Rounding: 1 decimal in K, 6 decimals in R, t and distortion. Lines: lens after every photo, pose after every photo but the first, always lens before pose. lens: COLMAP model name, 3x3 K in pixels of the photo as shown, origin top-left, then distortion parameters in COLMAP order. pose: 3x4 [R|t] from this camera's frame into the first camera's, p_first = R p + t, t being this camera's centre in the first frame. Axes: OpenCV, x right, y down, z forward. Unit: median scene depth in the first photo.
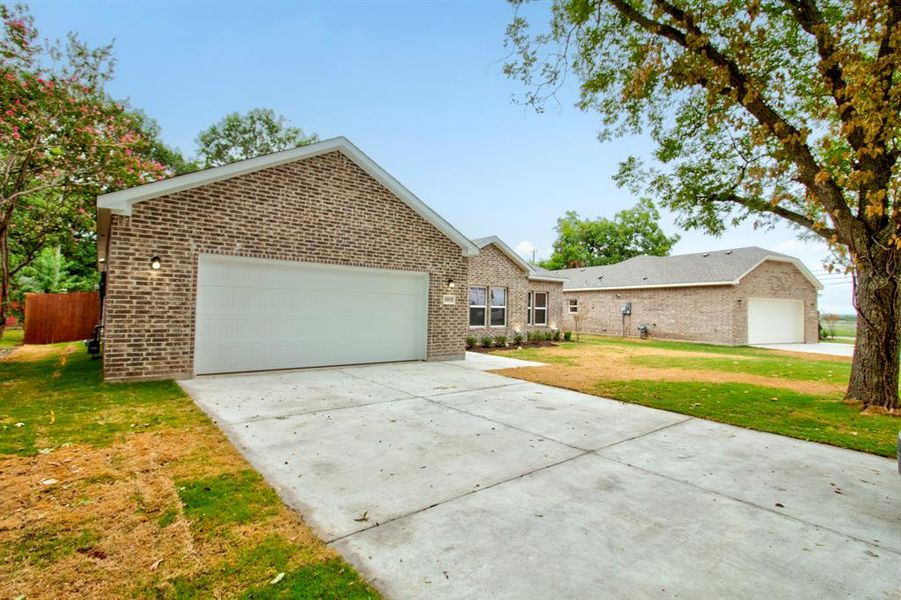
lens RADIAL K [[459.7, 0, 471.7], [0, 459.7, 296.3], [0, 0, 1]] dist [-0.003657, -0.001378]
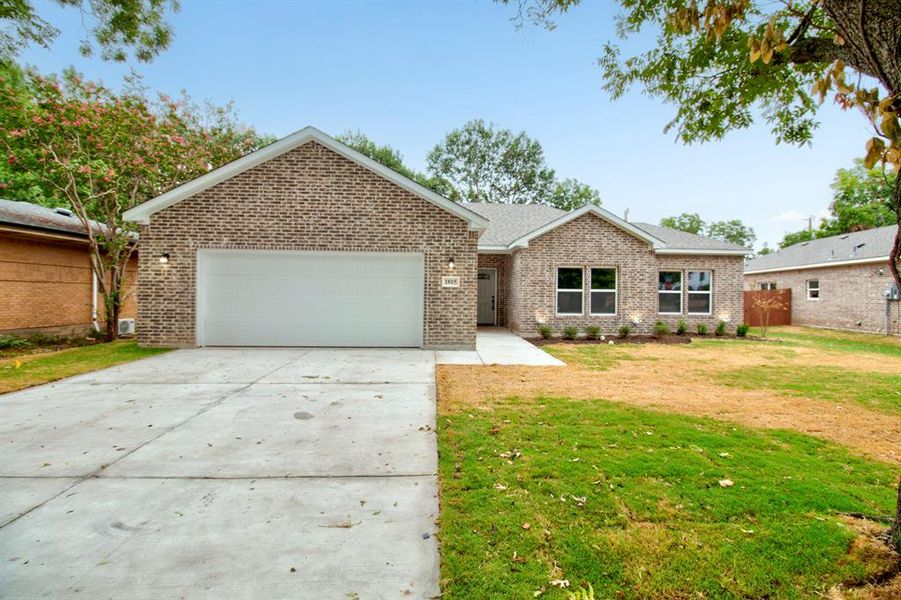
lens RADIAL K [[433.1, 0, 450.5], [0, 433.1, 300.0], [0, 0, 1]] dist [-0.004792, -0.001508]
pose [[0.788701, -0.003208, -0.614769, 0.531810], [0.022512, 0.999466, 0.023667, 0.026219], [0.614365, -0.032506, 0.788352, 0.389228]]
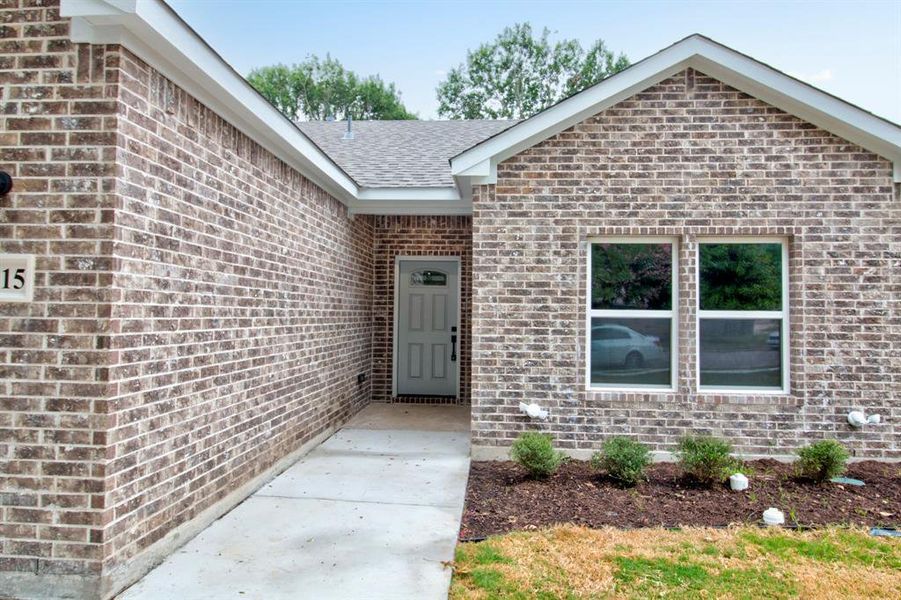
lens RADIAL K [[596.2, 0, 450.5], [0, 596.2, 300.0], [0, 0, 1]] dist [0.007442, -0.003154]
pose [[0.706304, -0.029616, -0.707289, 0.299877], [0.022485, 0.999559, -0.019401, 0.029935], [0.707552, -0.002201, 0.706658, 1.104499]]
